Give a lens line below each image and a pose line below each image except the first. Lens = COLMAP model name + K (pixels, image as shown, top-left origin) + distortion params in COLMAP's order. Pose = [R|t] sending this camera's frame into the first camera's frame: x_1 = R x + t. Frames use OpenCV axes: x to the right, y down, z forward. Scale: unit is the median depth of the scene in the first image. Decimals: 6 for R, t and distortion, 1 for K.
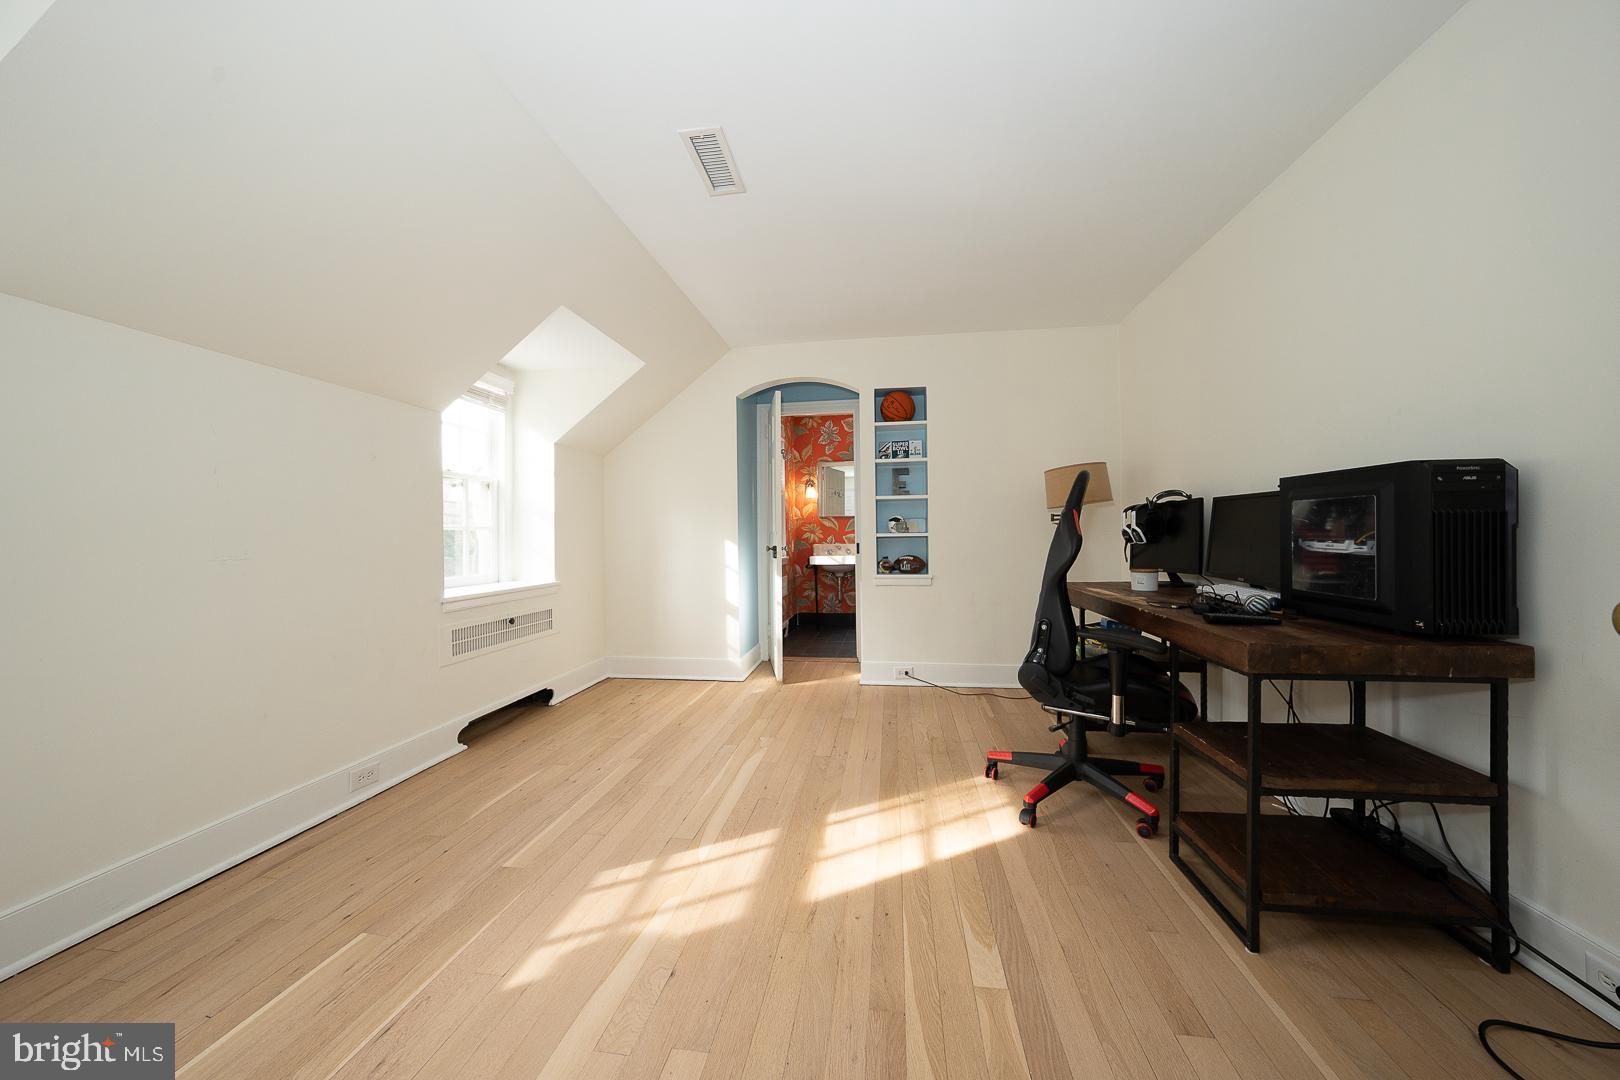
lens RADIAL K [[554.6, 0, 810.0], [0, 554.6, 540.0], [0, 0, 1]] dist [-0.028899, 0.000029]
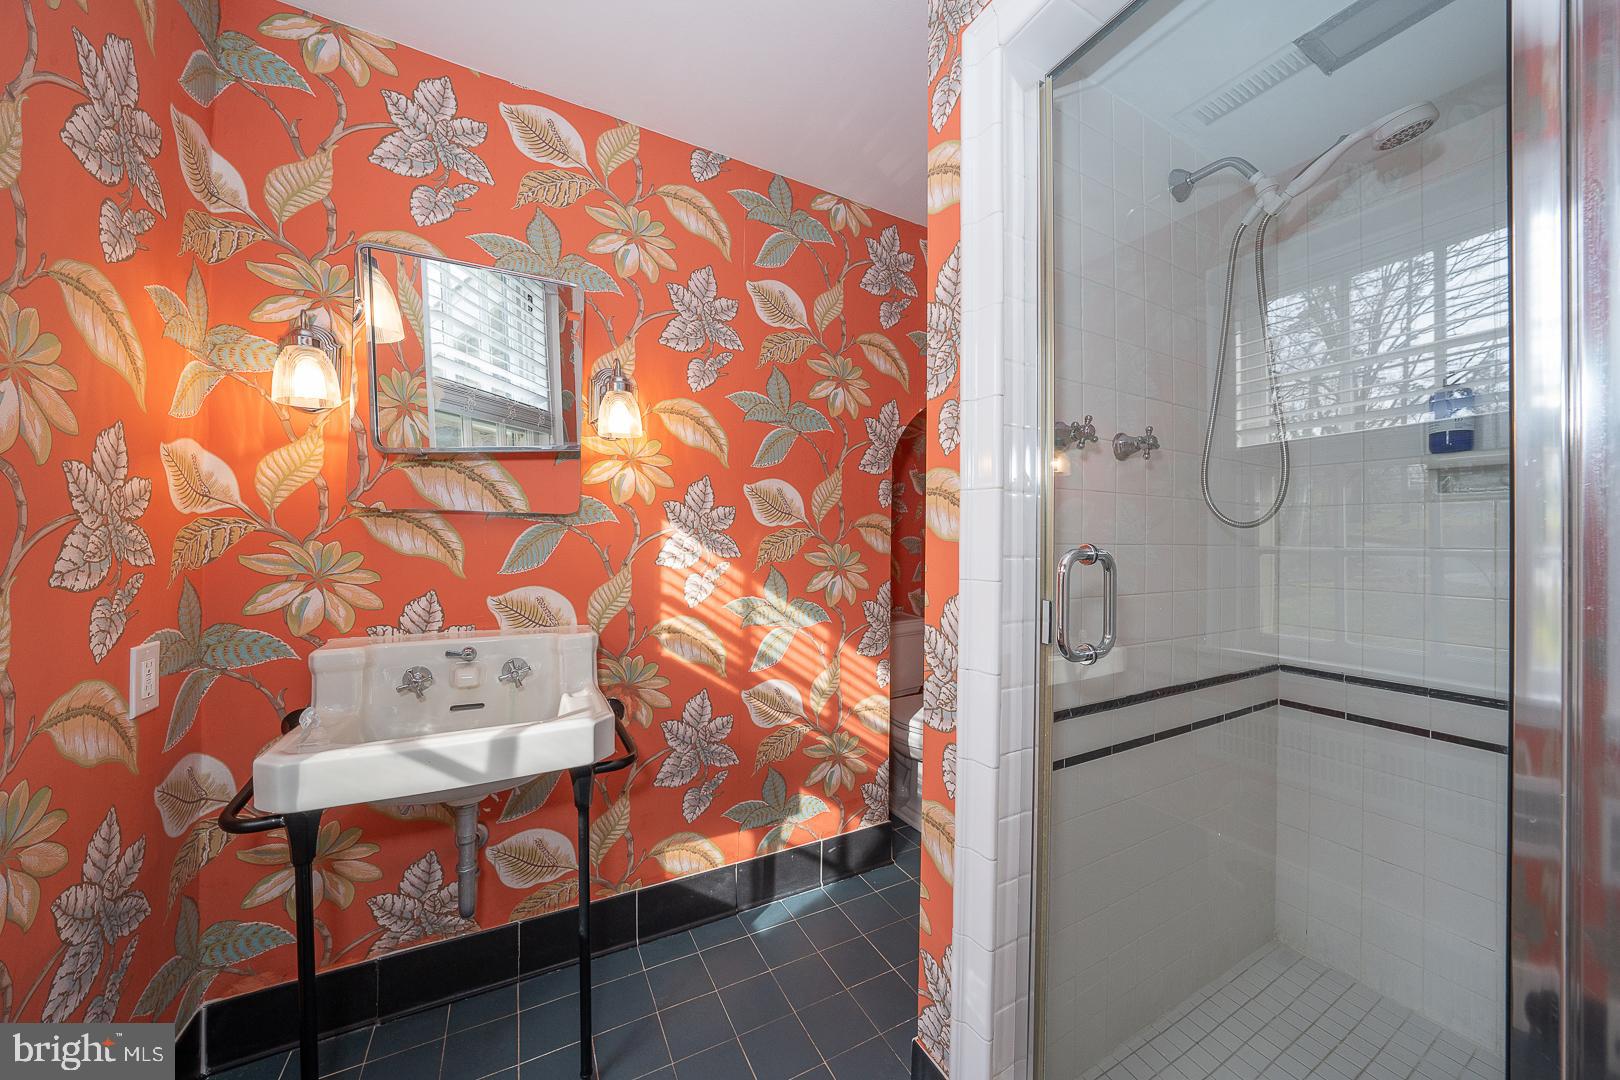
lens RADIAL K [[554.6, 0, 810.0], [0, 554.6, 540.0], [0, 0, 1]] dist [-0.028899, 0.000029]
pose [[0.806012, 0.025083, 0.591368, 0.042286], [-0.016359, 0.999664, -0.020105, -0.036677], [-0.591674, 0.006531, 0.806151, 0.958957]]
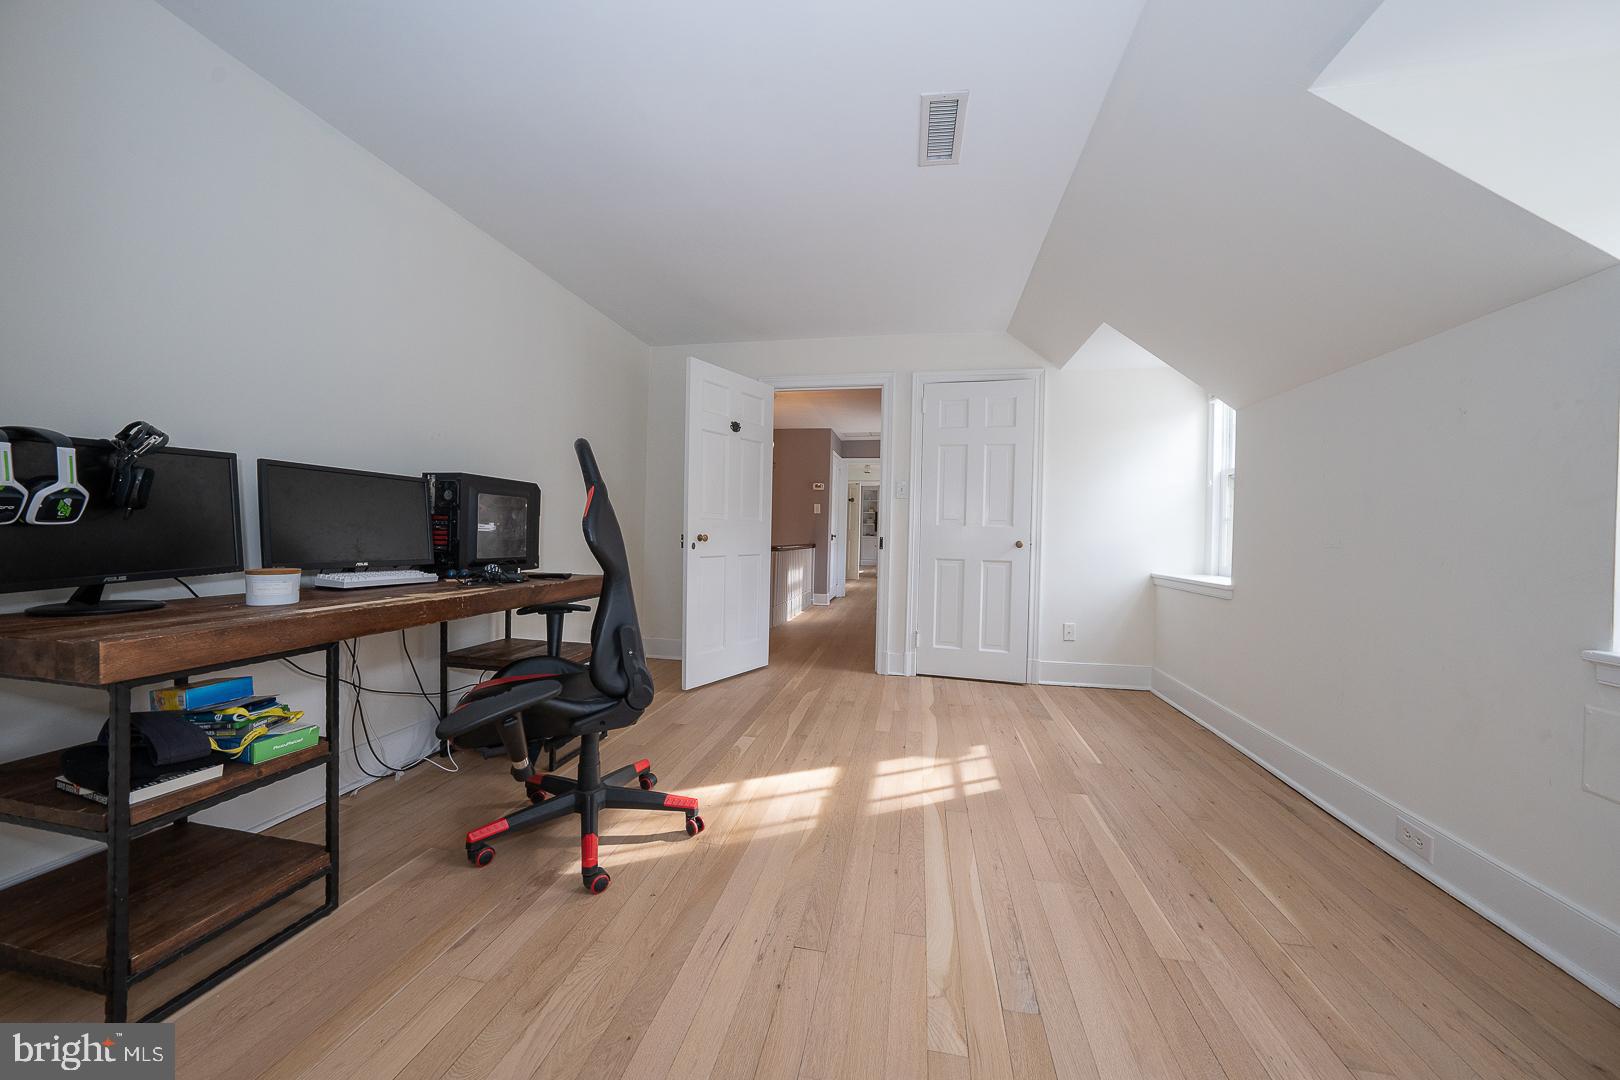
lens RADIAL K [[554.6, 0, 810.0], [0, 554.6, 540.0], [0, 0, 1]] dist [-0.028899, 0.000029]
pose [[-0.998915, -0.010762, 0.045311, 0.004906], [-0.009557, 0.999597, 0.026730, 0.001124], [-0.045581, 0.026268, -0.998615, 1.954994]]
